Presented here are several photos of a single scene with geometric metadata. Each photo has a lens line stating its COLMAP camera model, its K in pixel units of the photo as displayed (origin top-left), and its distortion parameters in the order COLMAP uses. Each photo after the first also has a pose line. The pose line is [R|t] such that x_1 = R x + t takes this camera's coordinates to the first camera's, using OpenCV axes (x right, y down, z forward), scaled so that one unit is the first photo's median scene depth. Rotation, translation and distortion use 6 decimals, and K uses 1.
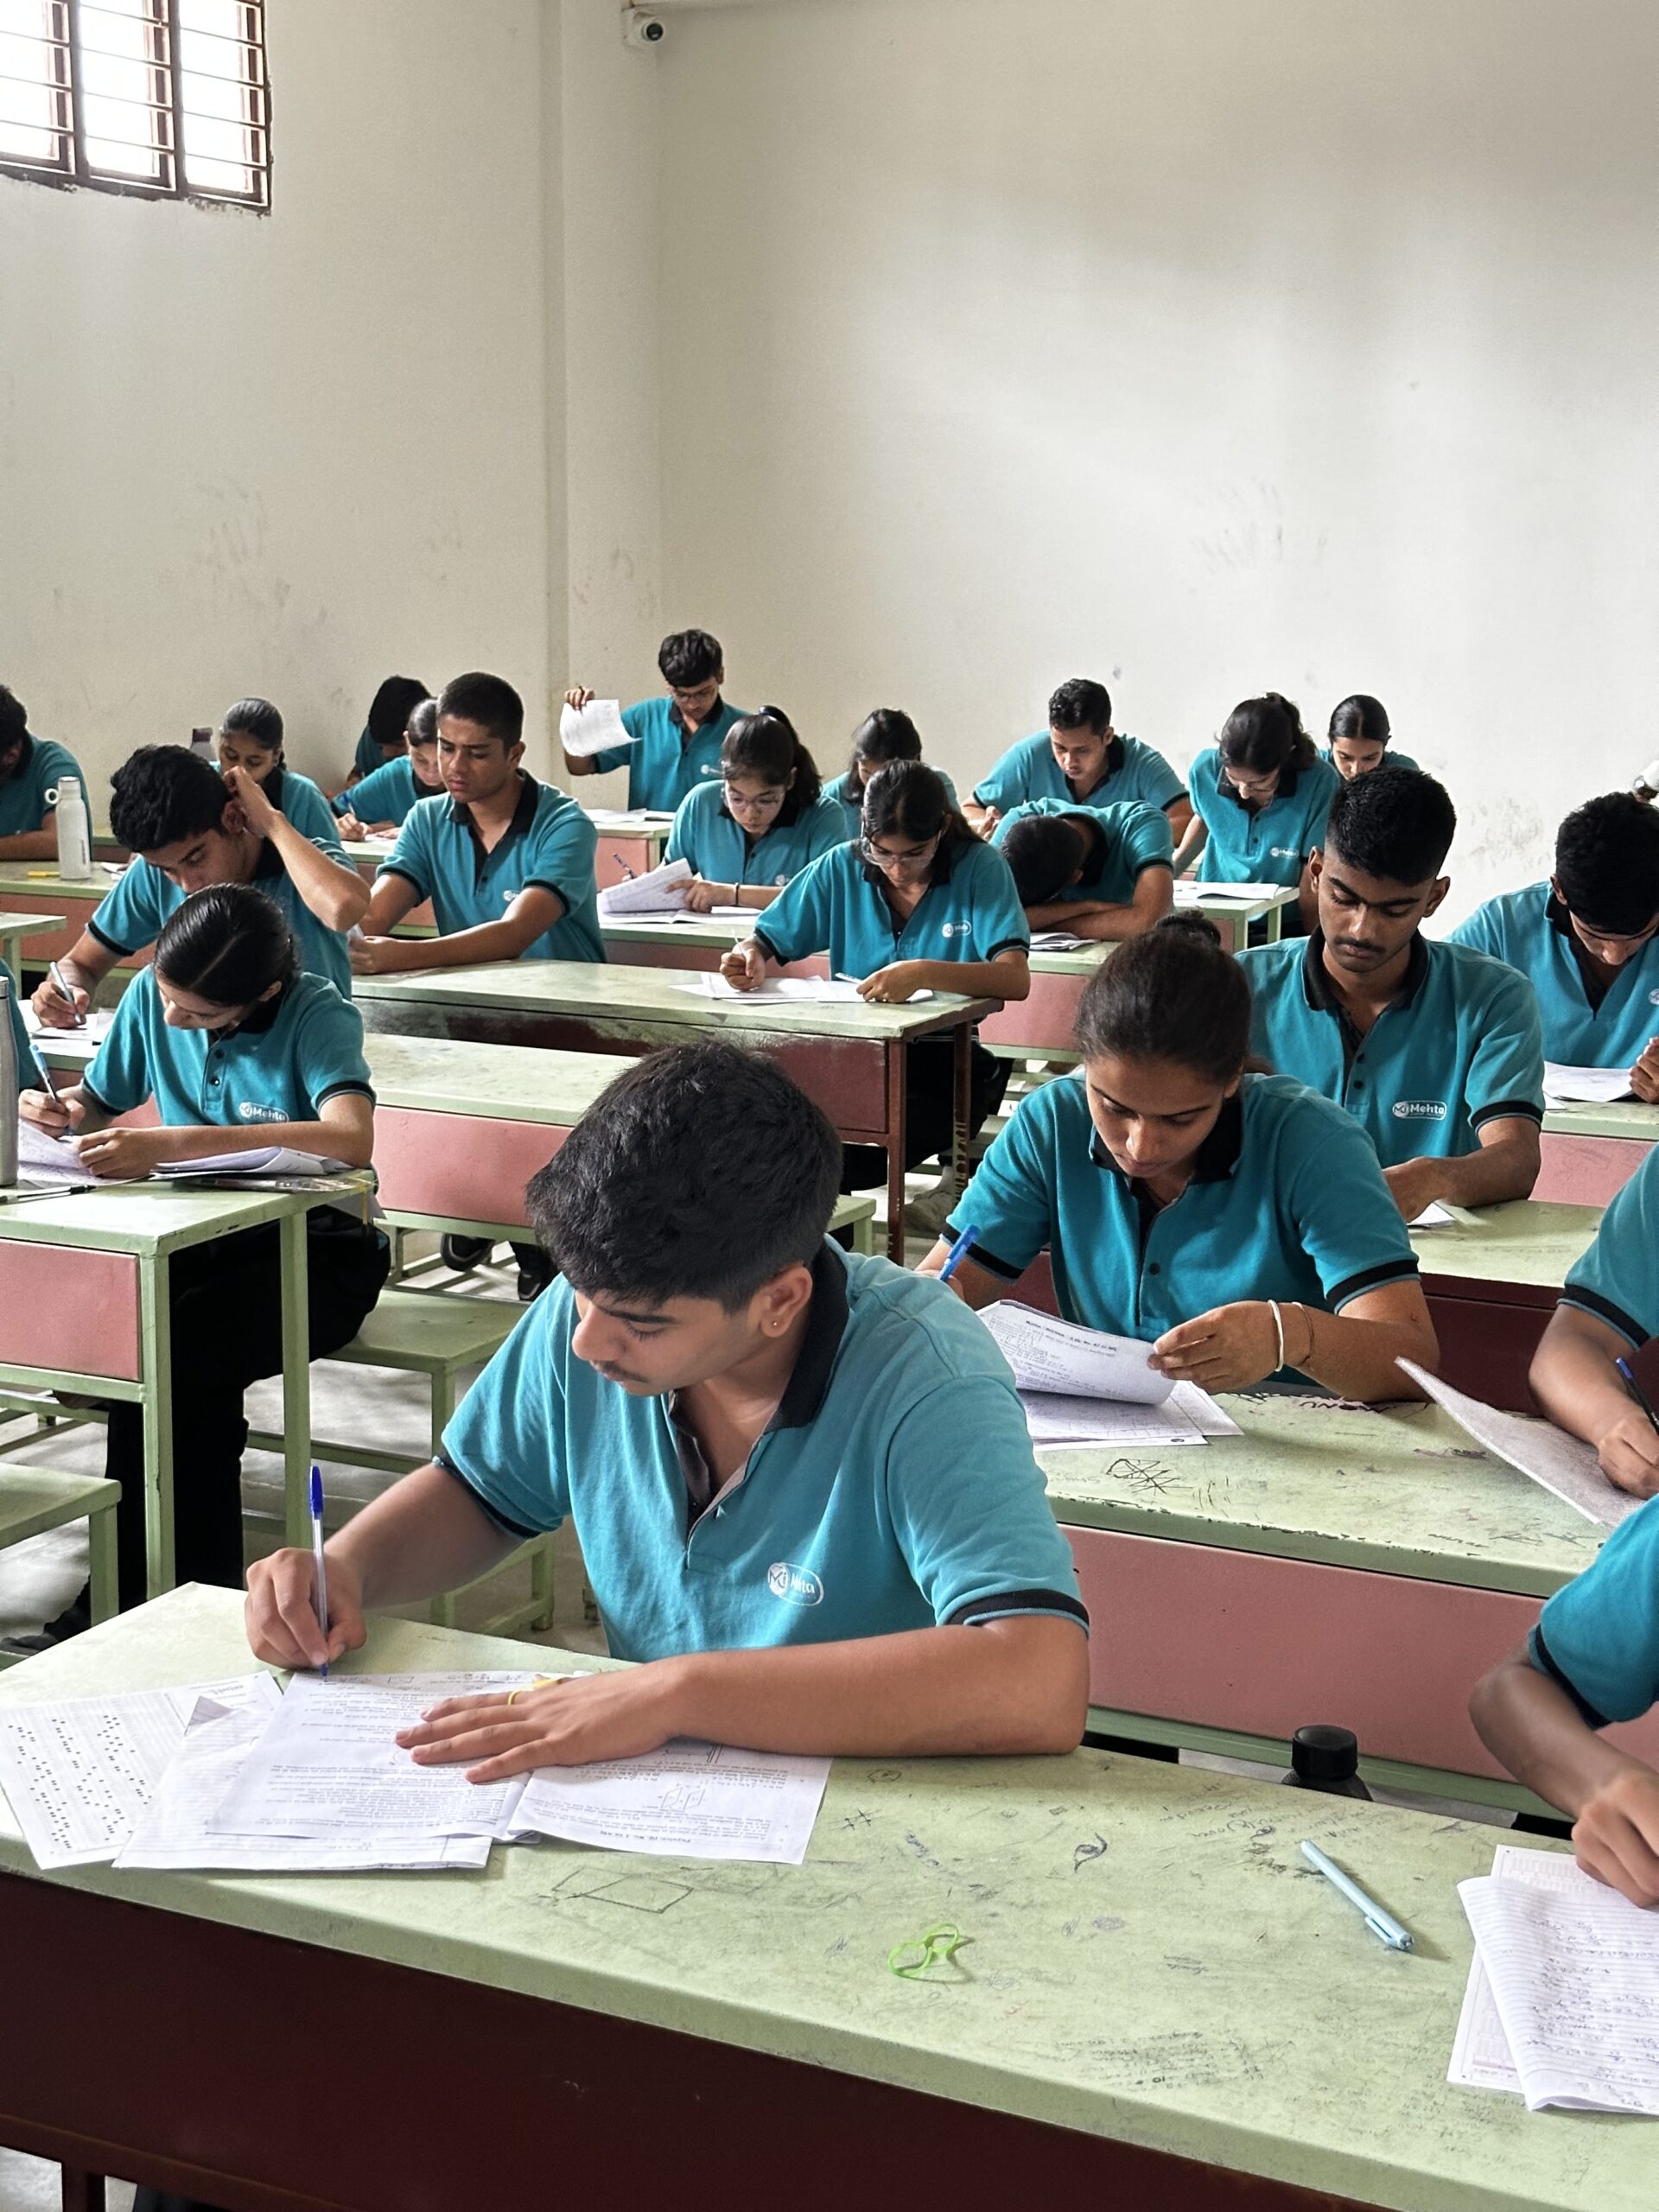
lens RADIAL K [[3180.5, 0, 829.5], [0, 3180.5, 1106.0], [0, 0, 1]] dist [0.150385, -0.235272]
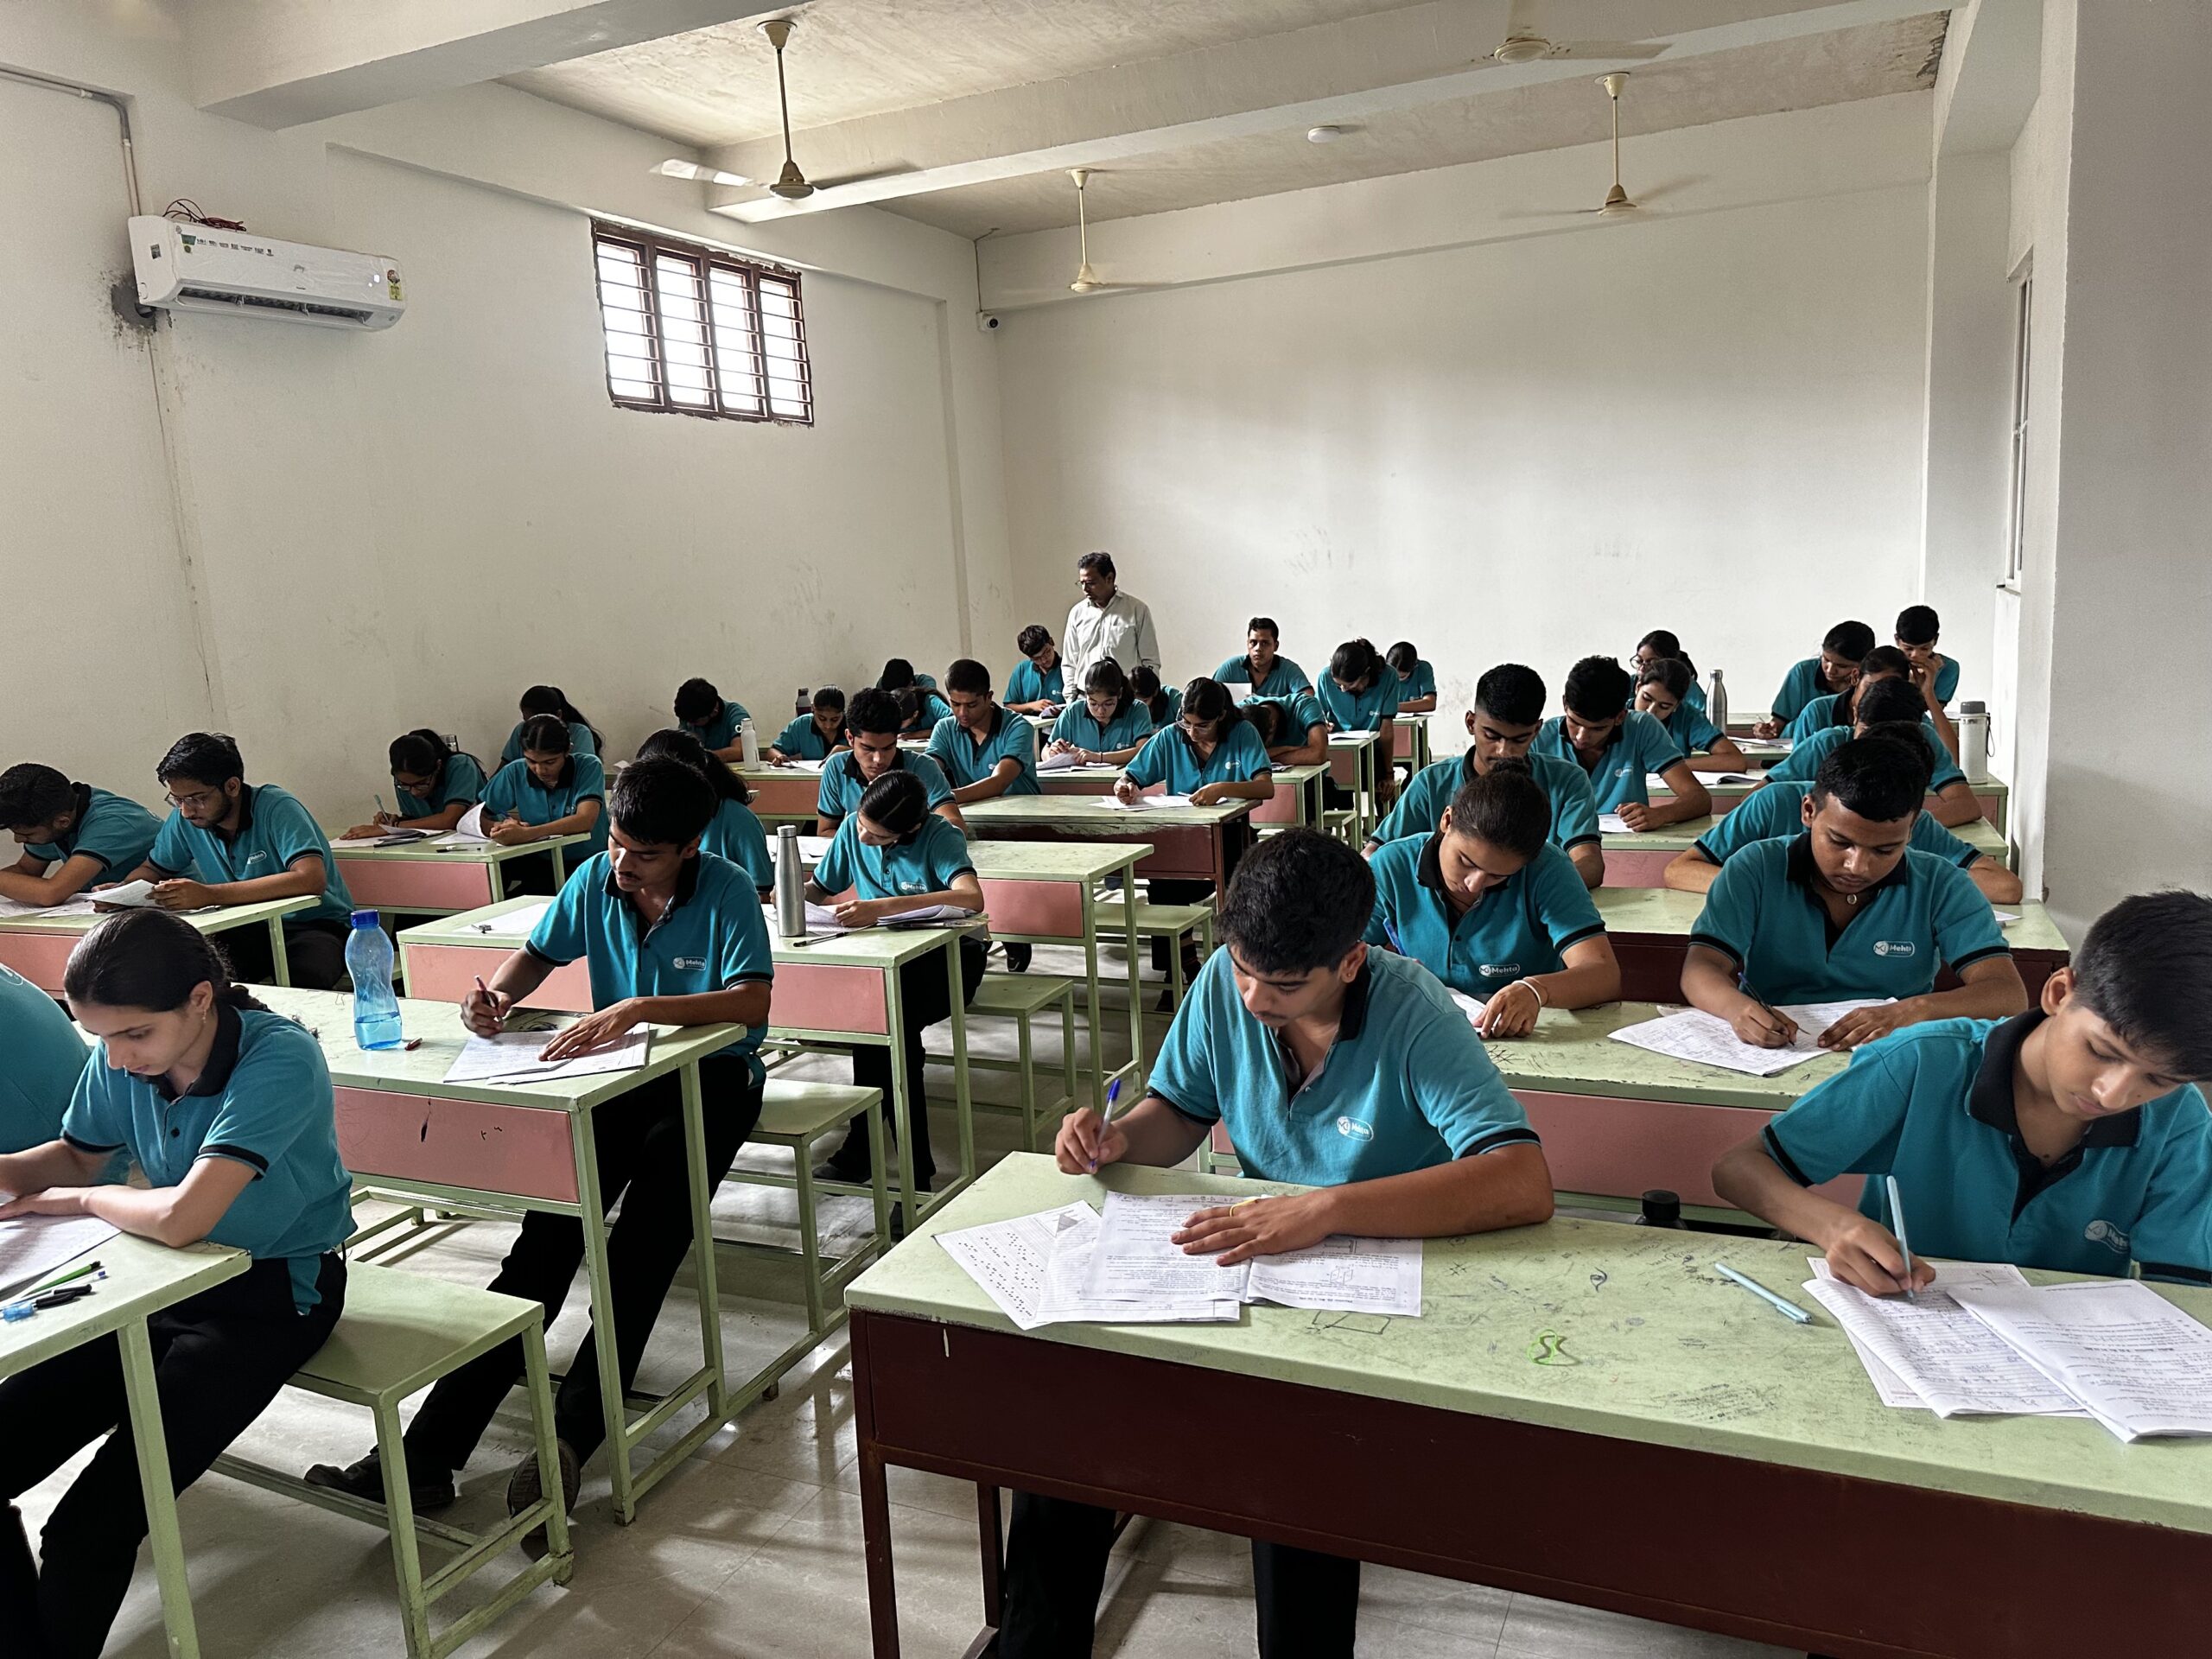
lens RADIAL K [[1562.2, 0, 1069.4], [0, 1562.2, 823.8], [0, 0, 1]] dist [0.170258, -0.322101]
pose [[0.996957, -0.070016, 0.034284, -0.118544], [0.070601, 0.997374, -0.016152, -0.014063], [-0.033063, 0.018523, 0.999282, 0.061318]]
